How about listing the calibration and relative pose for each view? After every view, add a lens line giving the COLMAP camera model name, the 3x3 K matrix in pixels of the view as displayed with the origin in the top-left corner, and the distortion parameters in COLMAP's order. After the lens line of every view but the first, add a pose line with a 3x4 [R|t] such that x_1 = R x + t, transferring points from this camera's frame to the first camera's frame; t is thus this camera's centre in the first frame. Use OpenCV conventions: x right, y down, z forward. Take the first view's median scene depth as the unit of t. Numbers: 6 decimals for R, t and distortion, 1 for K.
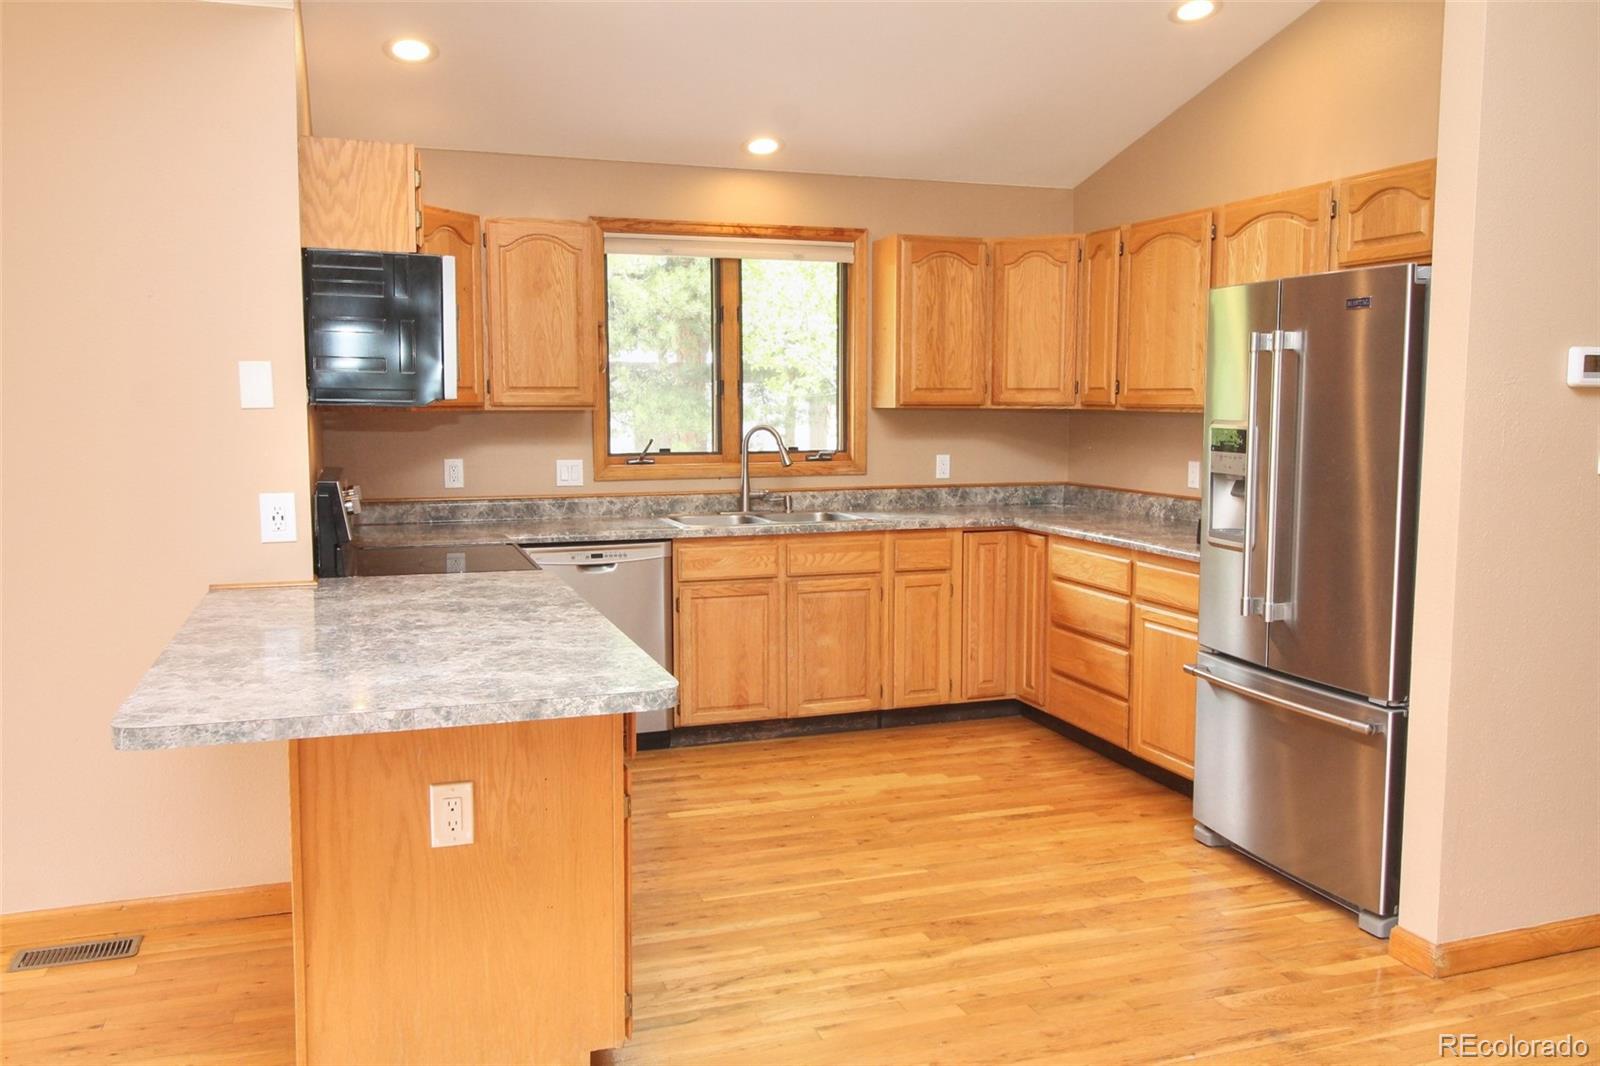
lens RADIAL K [[1267.6, 0, 799.9], [0, 1267.6, 524.9], [0, 0, 1]] dist [0.013656, -0.001212]
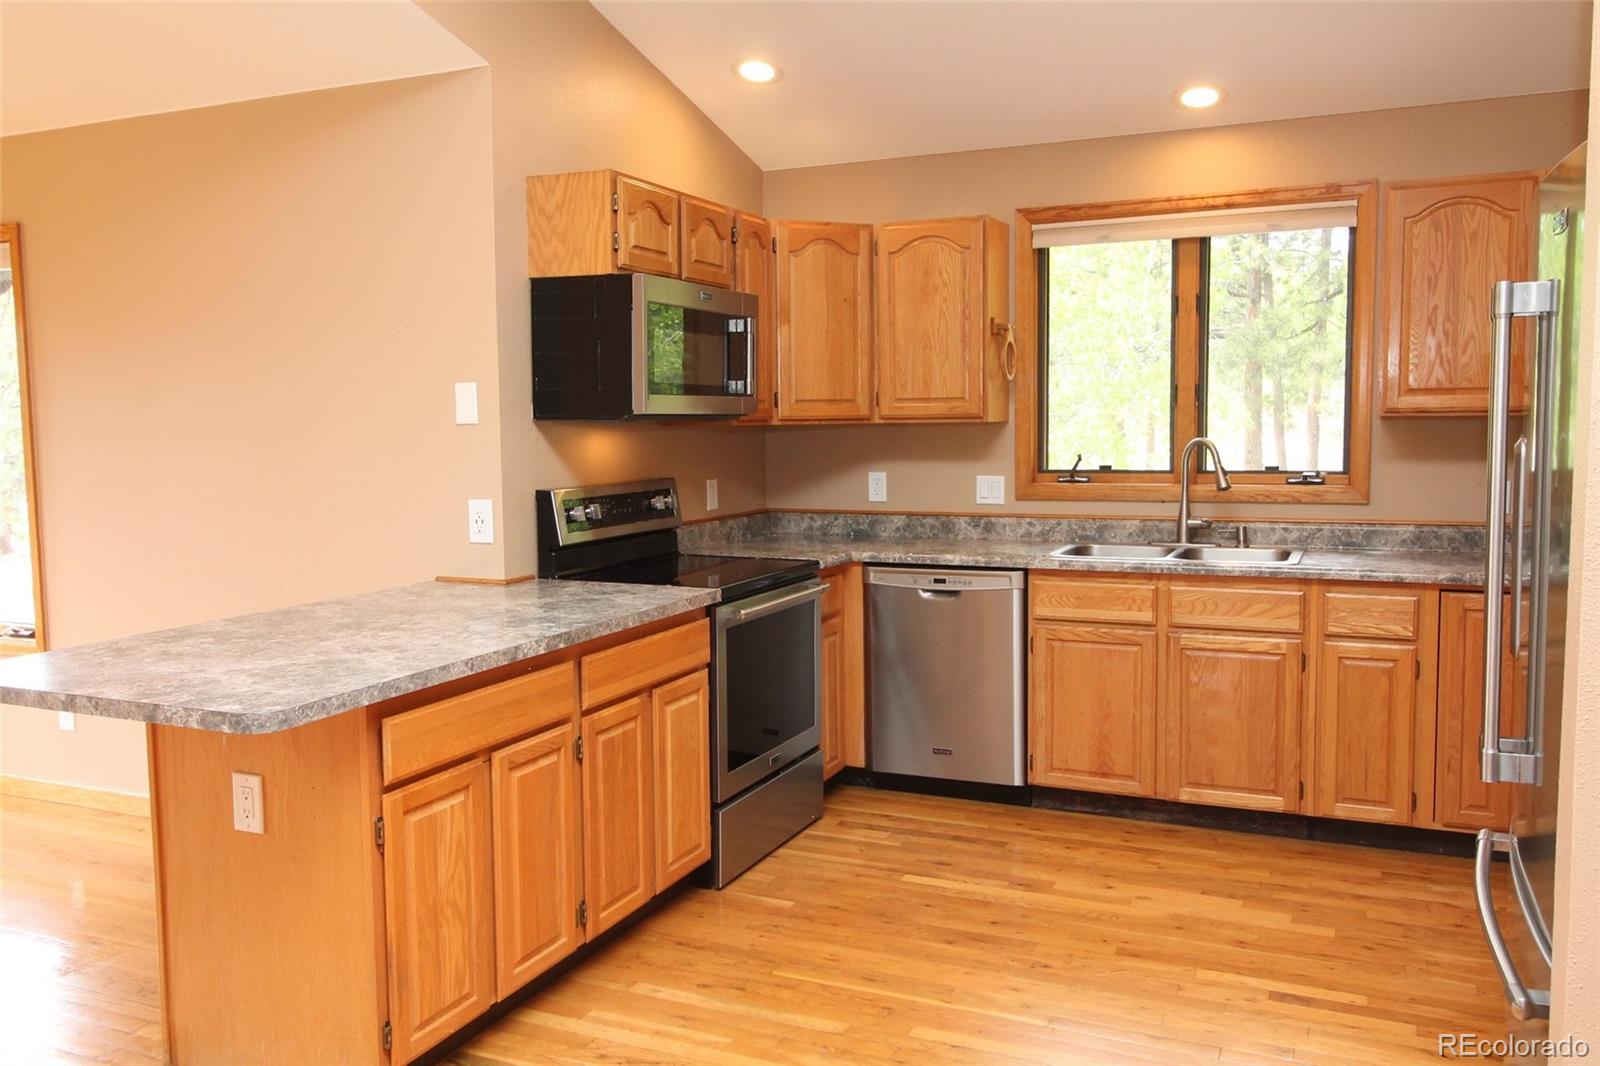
lens RADIAL K [[1267.6, 0, 808.2], [0, 1267.6, 525.4], [0, 0, 1]] dist [0.013656, -0.001212]
pose [[0.729752, 0.049880, -0.681890, 0.380925], [-0.054821, 0.998393, 0.014362, -0.023029], [0.681511, 0.026901, 0.731313, 0.253959]]
